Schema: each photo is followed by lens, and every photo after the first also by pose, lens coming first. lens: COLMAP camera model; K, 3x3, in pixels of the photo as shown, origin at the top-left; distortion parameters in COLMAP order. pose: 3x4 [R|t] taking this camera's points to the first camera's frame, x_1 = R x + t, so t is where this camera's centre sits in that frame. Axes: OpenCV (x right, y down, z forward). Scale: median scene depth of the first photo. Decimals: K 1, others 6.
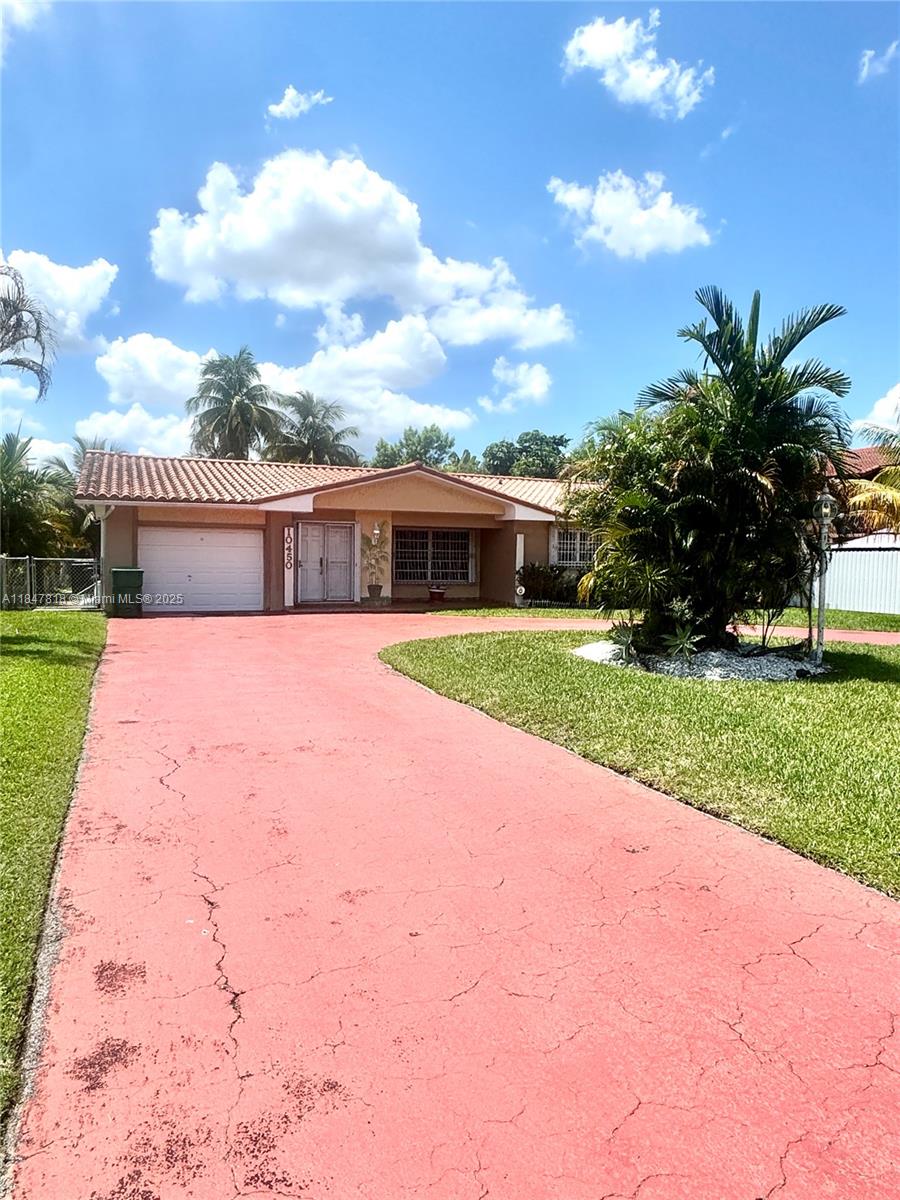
lens RADIAL K [[781.7, 0, 450.0], [0, 781.7, 600.0], [0, 0, 1]] dist [-0.005705, -0.001610]
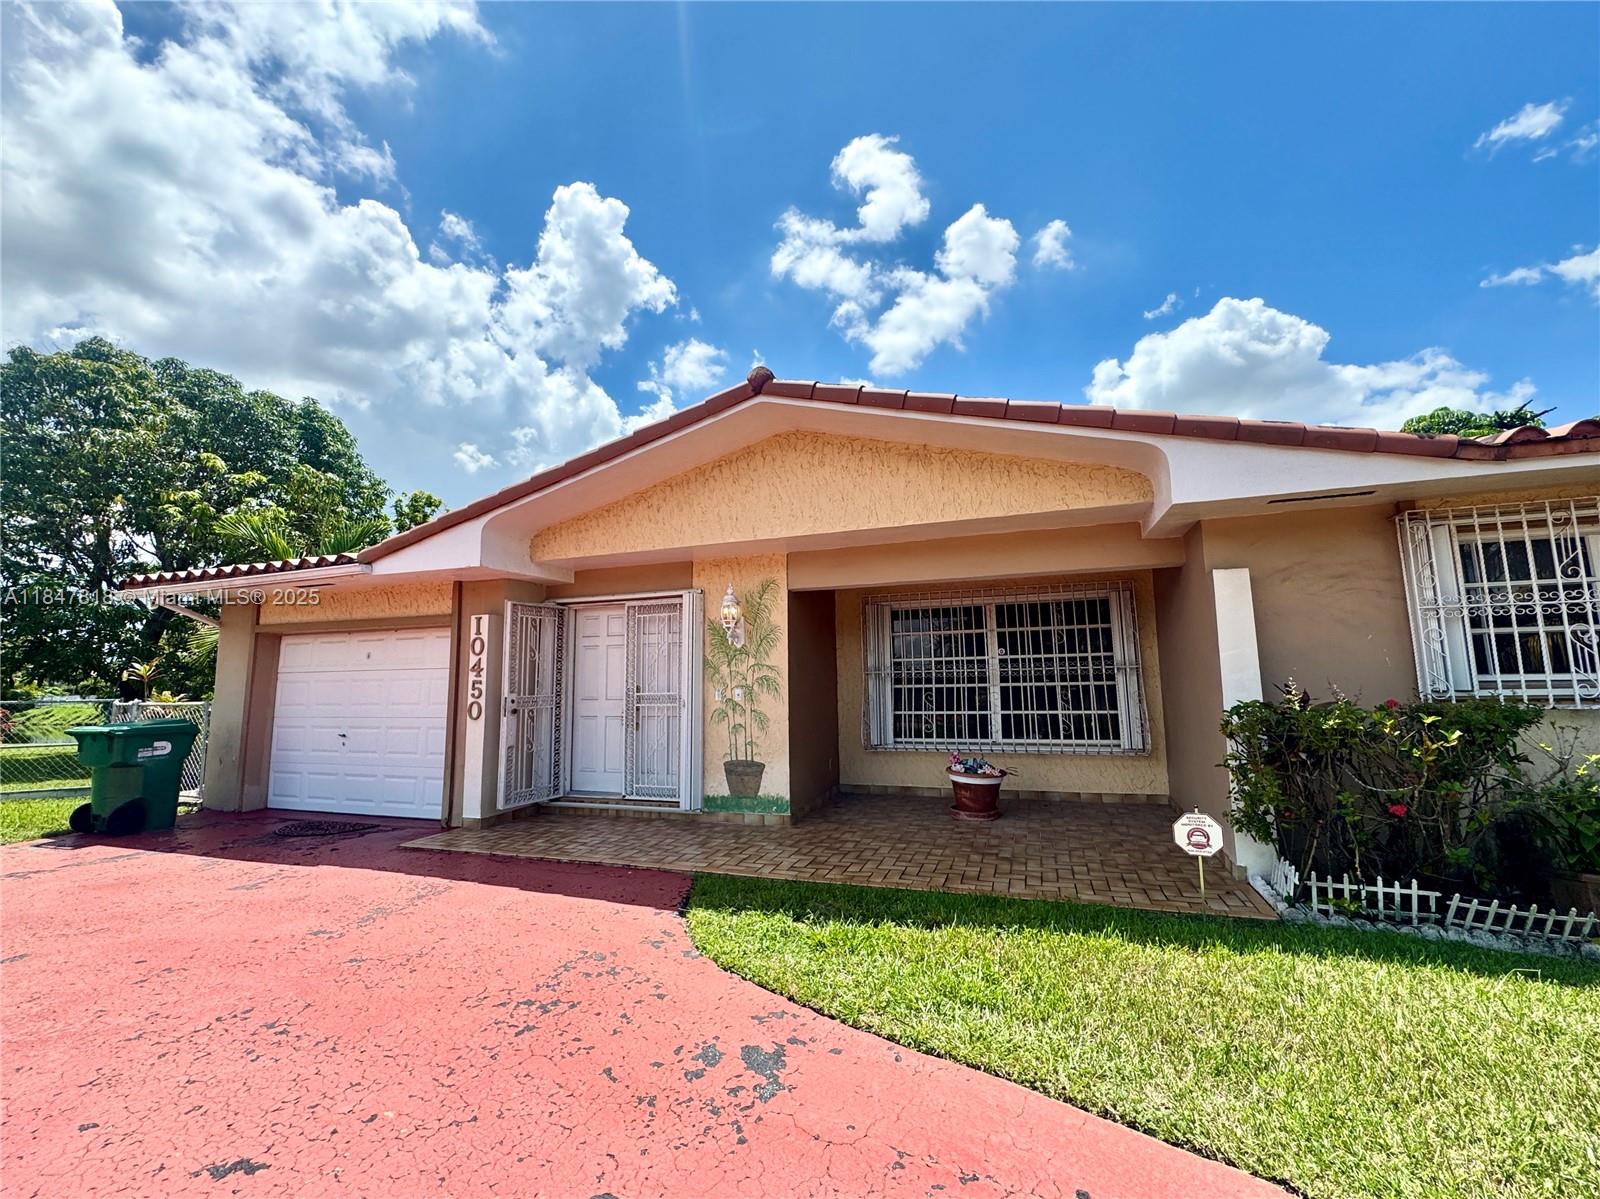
lens RADIAL K [[649.9, 0, 825.0], [0, 649.9, 599.4], [0, 0, 1]] dist [0.000246, -0.000007]
pose [[0.755350, -0.109373, -0.646130, 0.106798], [-0.005822, 0.984815, -0.173510, -0.033631], [0.655296, 0.134822, 0.743243, 0.660617]]
